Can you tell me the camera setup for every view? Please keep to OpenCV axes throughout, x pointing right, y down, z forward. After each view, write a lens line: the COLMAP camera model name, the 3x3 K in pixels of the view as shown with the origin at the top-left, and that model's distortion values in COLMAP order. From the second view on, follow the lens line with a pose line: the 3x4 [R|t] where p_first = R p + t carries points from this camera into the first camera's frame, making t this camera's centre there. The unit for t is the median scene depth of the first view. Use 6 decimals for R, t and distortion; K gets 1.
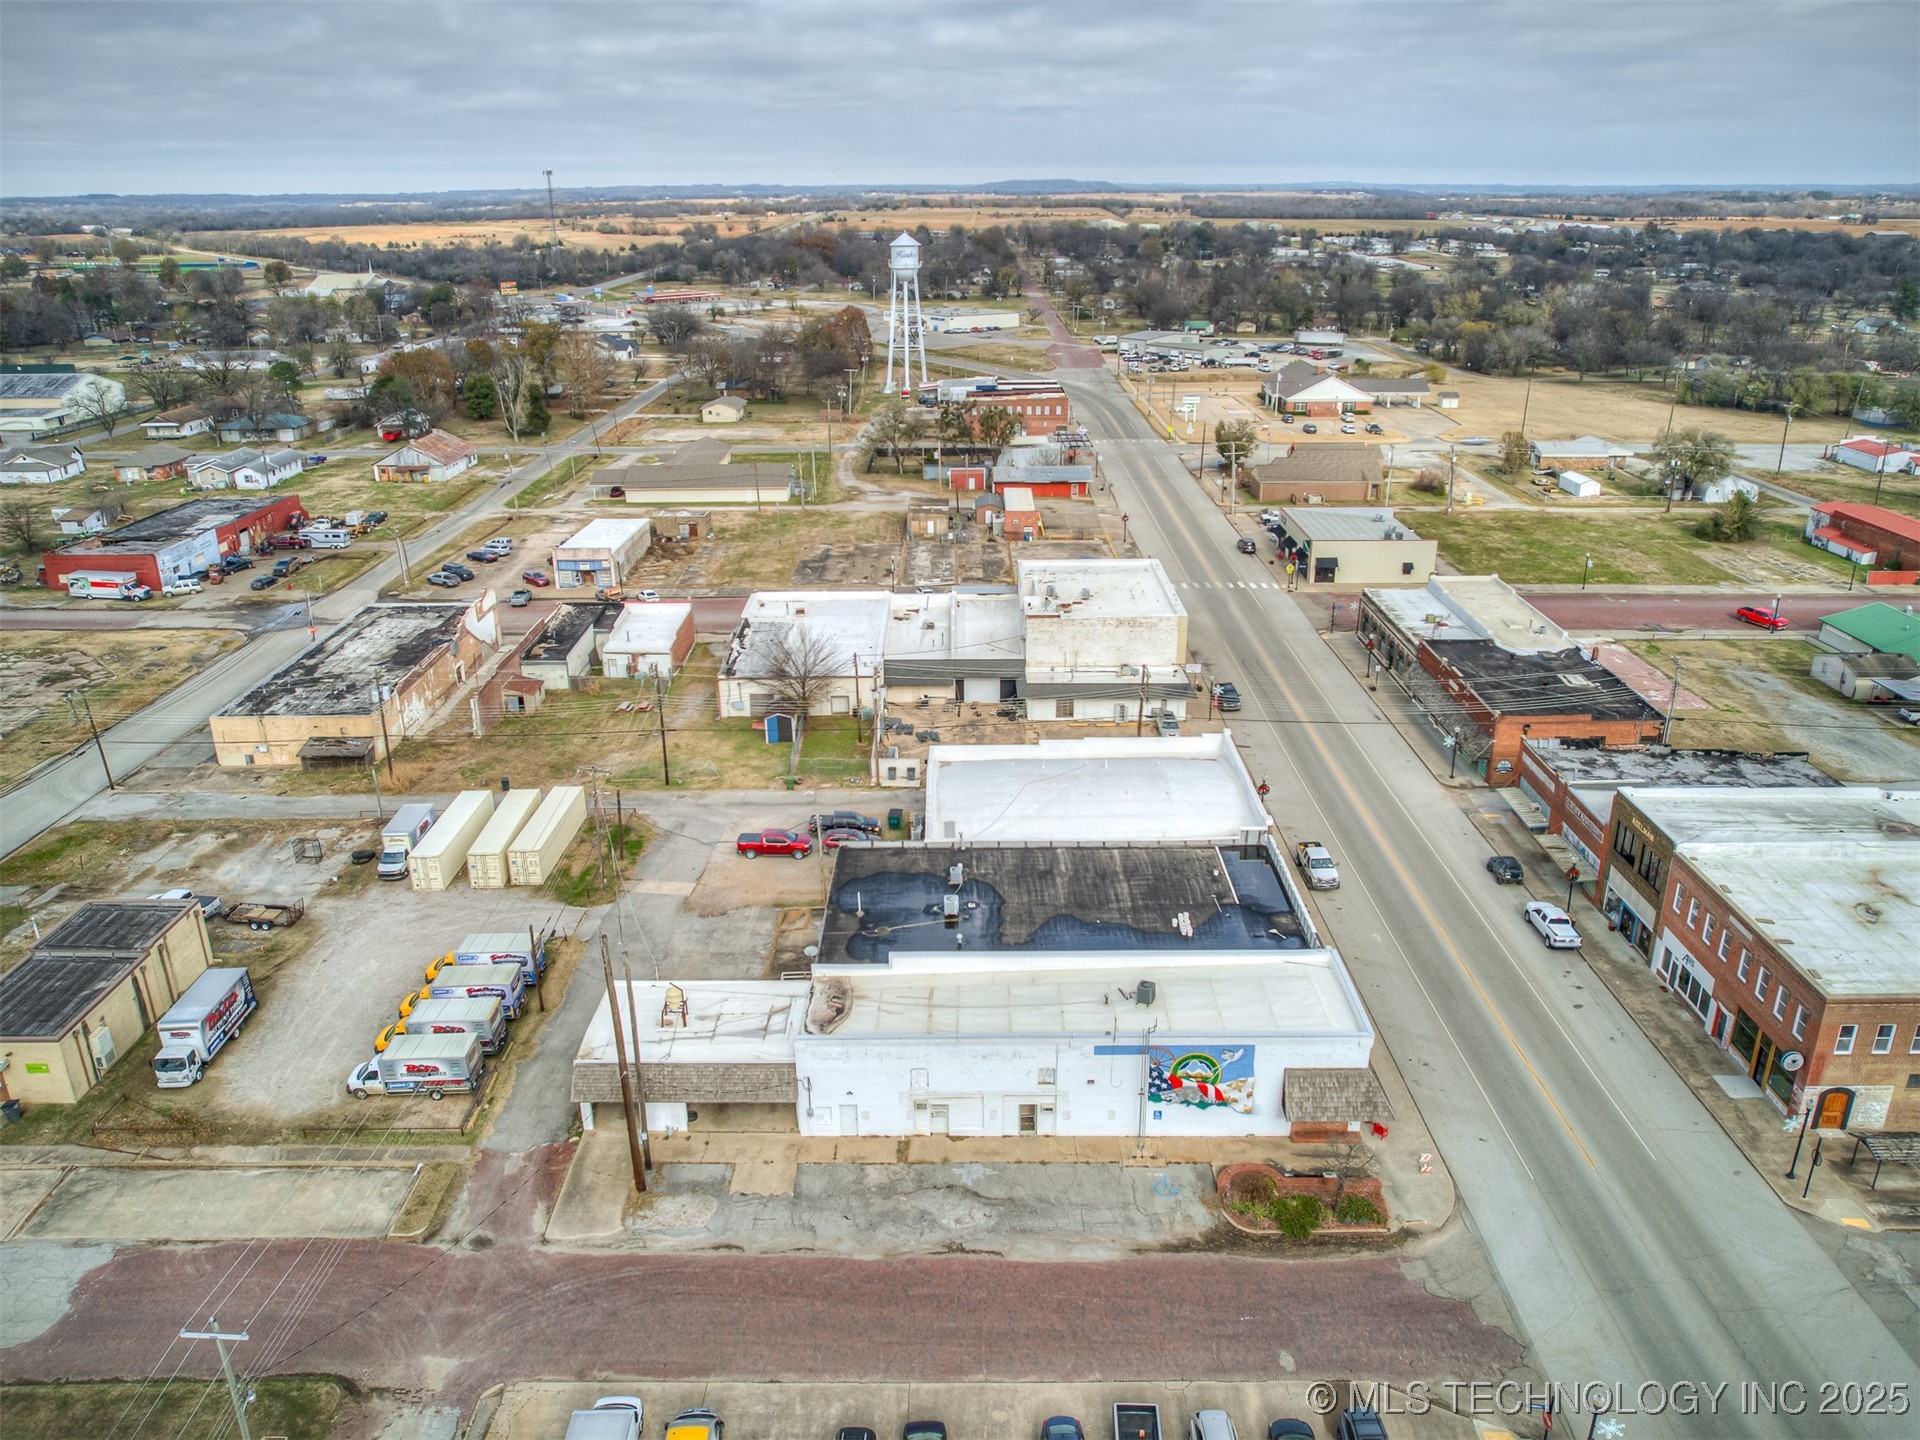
lens RADIAL K [[1385.6, 0, 959.0], [0, 1385.6, 712.3], [0, 0, 1]] dist [-0.068727, 0.050325]
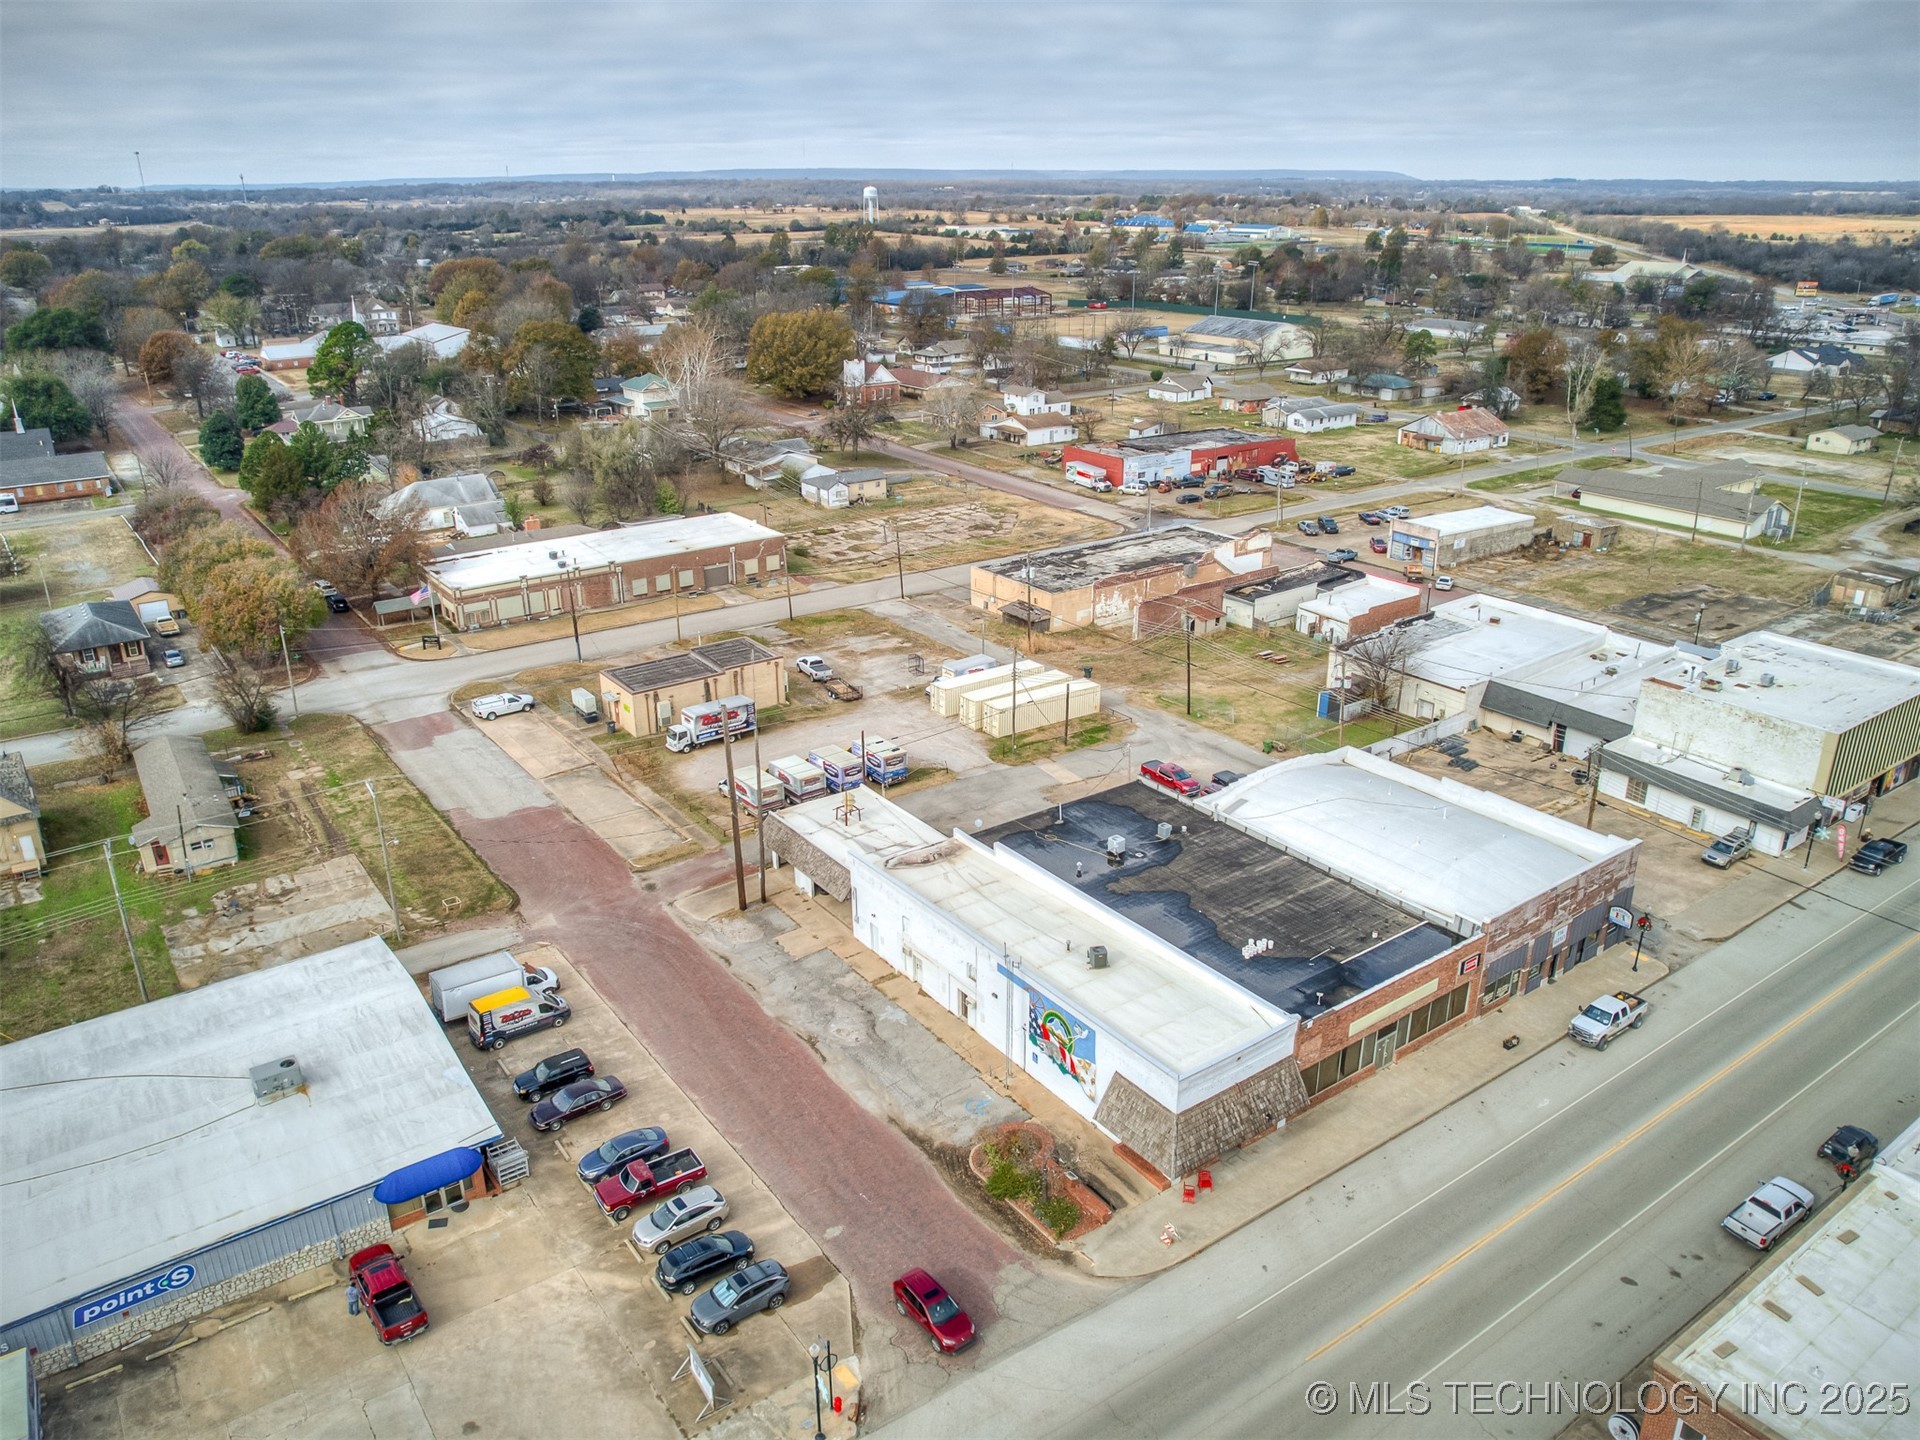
lens RADIAL K [[1385.6, 0, 954.9], [0, 1385.6, 715.7], [0, 0, 1]] dist [-0.068727, 0.050325]
pose [[0.588287, 0.298717, -0.751456, 0.773491], [-0.290297, 0.945340, 0.148527, -0.084957], [0.754749, 0.130769, 0.642848, 0.236477]]
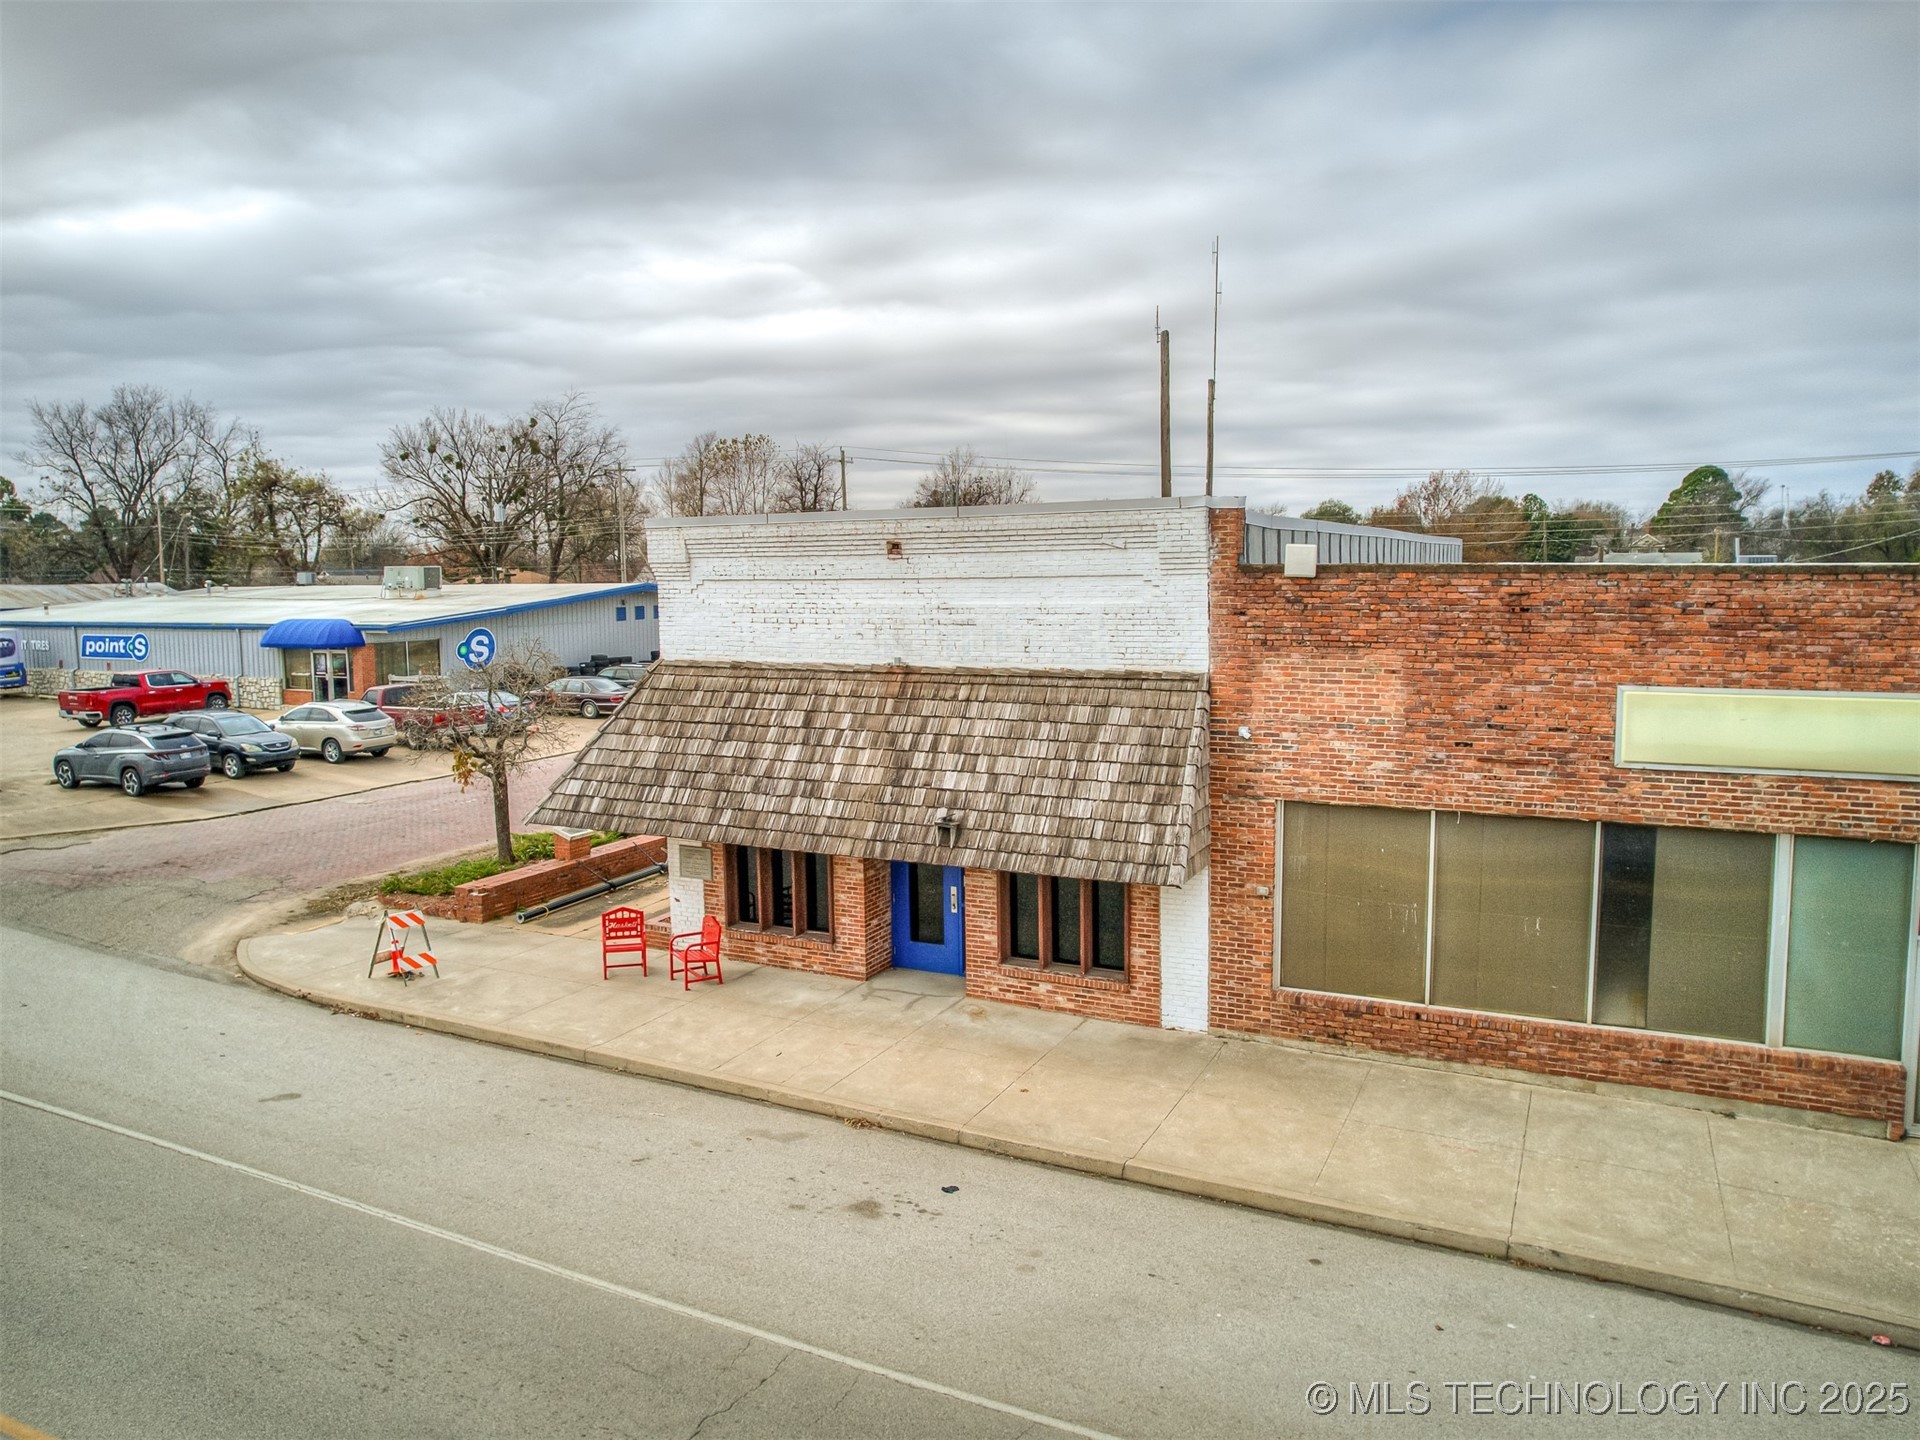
lens RADIAL K [[1385.6, 0, 956.0], [0, 1385.6, 711.8], [0, 0, 1]] dist [-0.068727, 0.050325]
pose [[-0.438272, 0.105761, -0.892599, 0.492438], [-0.312408, 0.913218, 0.261599, 0.162994], [0.842804, 0.393507, -0.367197, 1.083726]]
